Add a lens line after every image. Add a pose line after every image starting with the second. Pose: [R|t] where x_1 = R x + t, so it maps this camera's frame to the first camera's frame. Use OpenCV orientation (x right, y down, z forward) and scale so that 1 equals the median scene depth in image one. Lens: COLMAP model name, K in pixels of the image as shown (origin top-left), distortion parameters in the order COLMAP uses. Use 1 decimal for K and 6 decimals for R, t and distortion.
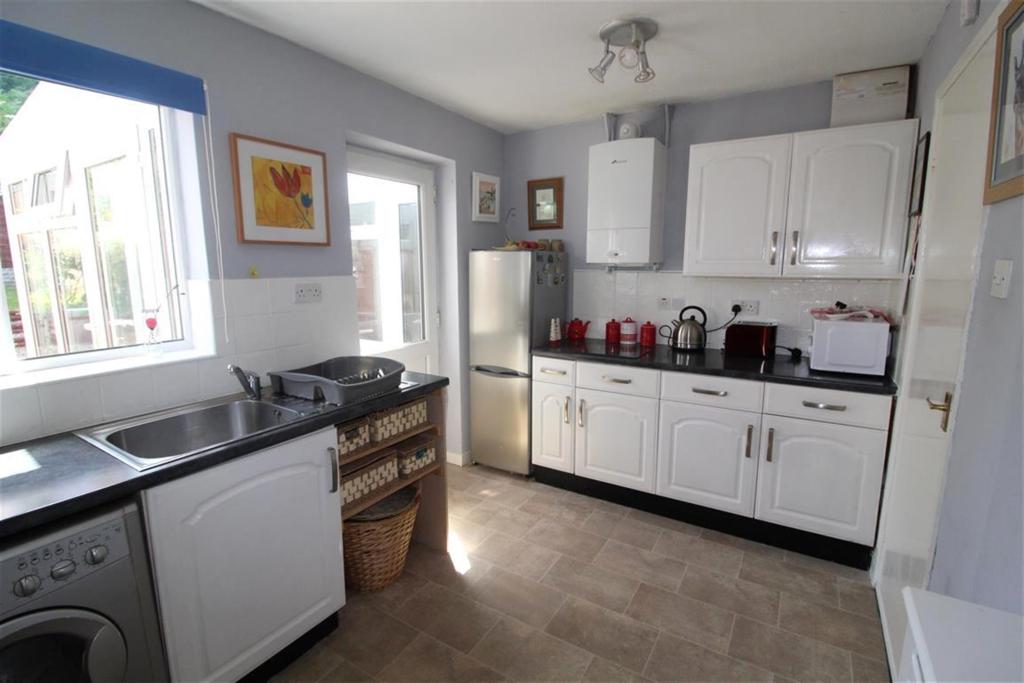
lens RADIAL K [[480.5, 0, 512.9], [0, 480.5, 335.4], [0, 0, 1]] dist [0.001861, -0.016316]
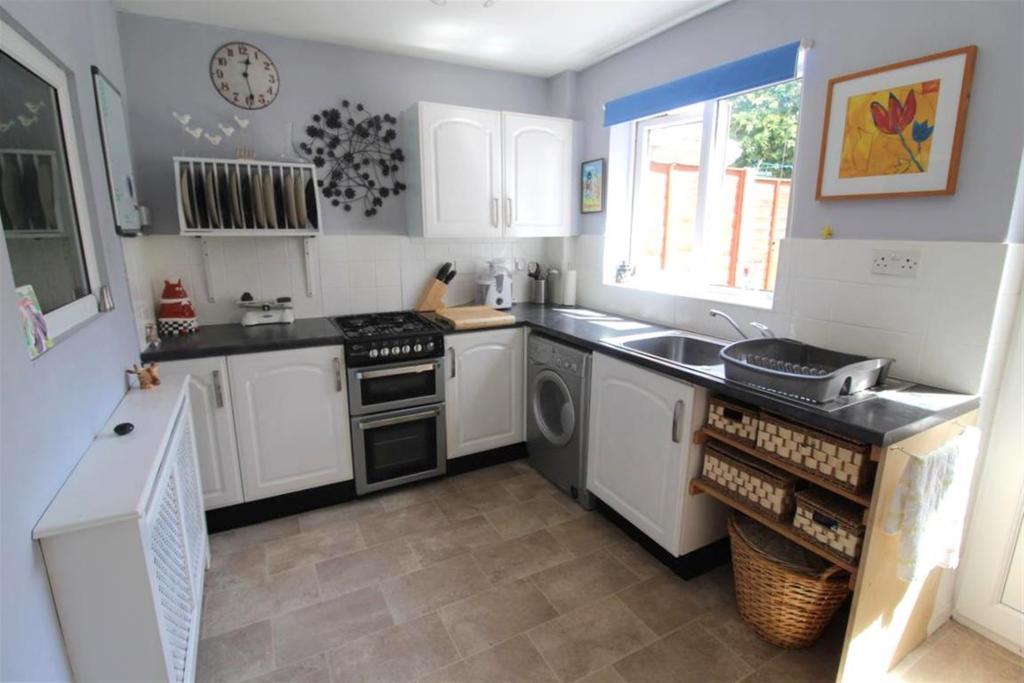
lens RADIAL K [[480.5, 0, 512.9], [0, 480.5, 335.4], [0, 0, 1]] dist [0.001861, -0.016316]
pose [[-0.499360, 0.182380, -0.846981, 0.546009], [-0.131934, 0.950185, 0.282388, -0.121589], [0.856290, 0.252758, -0.450422, 0.930218]]
